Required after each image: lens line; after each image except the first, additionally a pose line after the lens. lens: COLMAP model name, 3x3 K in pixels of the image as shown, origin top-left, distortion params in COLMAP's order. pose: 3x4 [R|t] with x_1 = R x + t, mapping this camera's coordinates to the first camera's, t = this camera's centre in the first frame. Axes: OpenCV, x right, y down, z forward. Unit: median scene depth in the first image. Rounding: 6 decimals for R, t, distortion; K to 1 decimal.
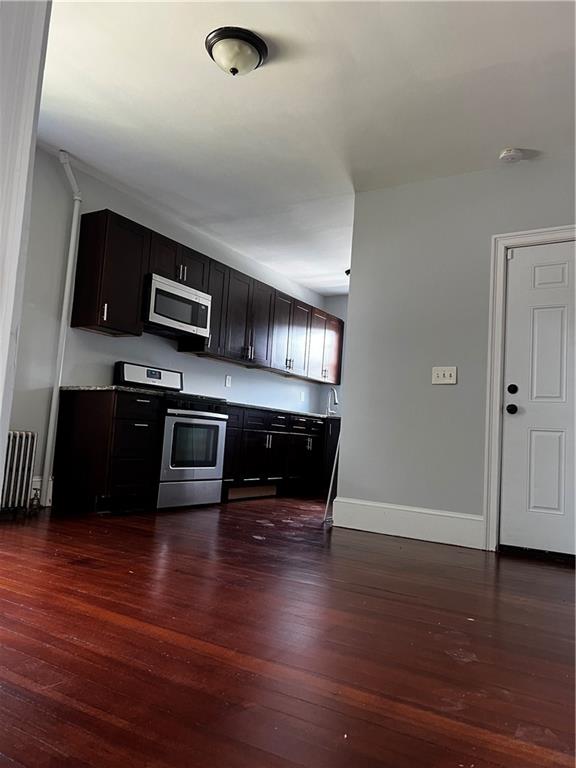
lens RADIAL K [[581.0, 0, 293.7], [0, 581.0, 384.7], [0, 0, 1]] dist [0.056364, -0.027398]
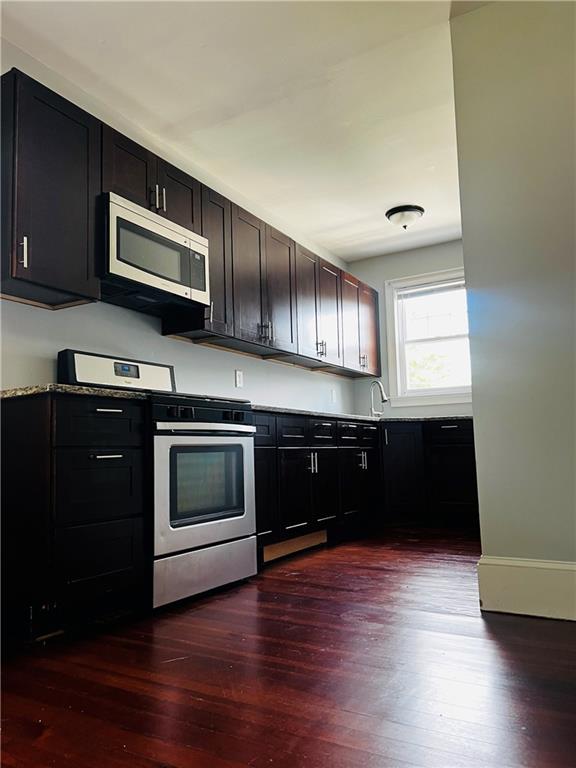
lens RADIAL K [[581.0, 0, 279.8], [0, 581.0, 389.1], [0, 0, 1]] dist [0.056364, -0.027398]
pose [[0.995861, -0.089697, 0.014644, -0.088379], [0.089949, 0.995792, -0.017553, 0.025275], [-0.013008, 0.018797, 0.999739, 0.374192]]
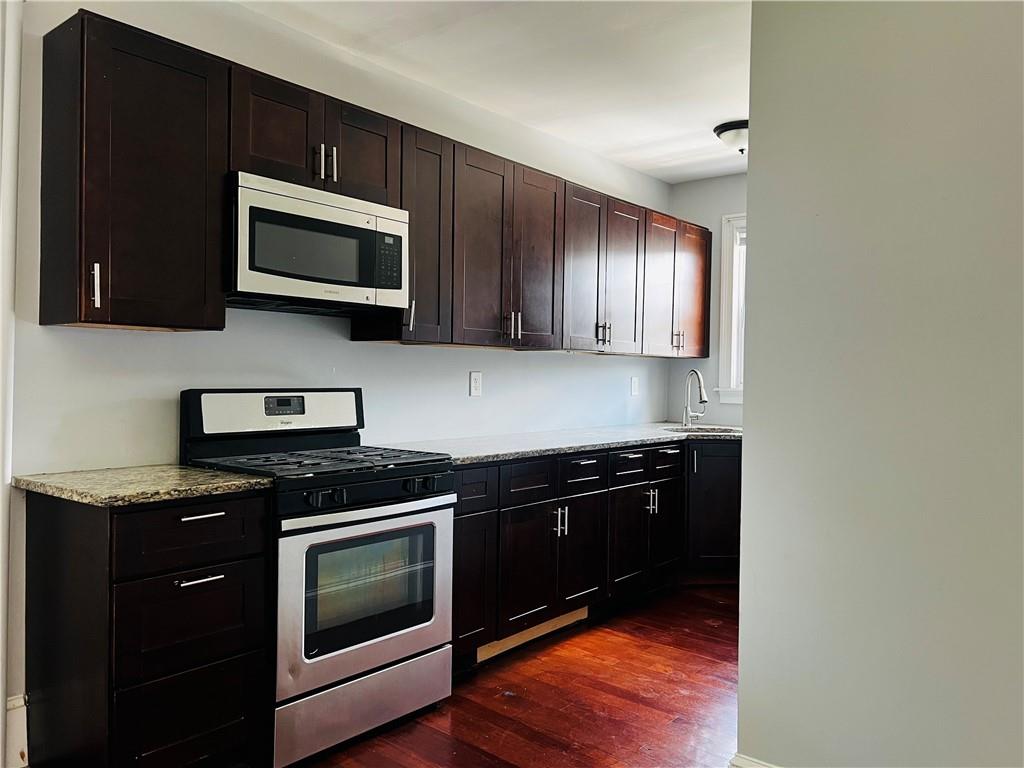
lens RADIAL K [[774.7, 0, 514.0], [0, 774.7, 378.1], [0, 0, 1]] dist [0.056364, -0.027398]
pose [[0.987692, -0.047438, -0.149045, 0.016864], [0.060977, 0.994286, 0.087616, -0.074972], [0.144037, -0.095625, 0.984941, 0.428423]]
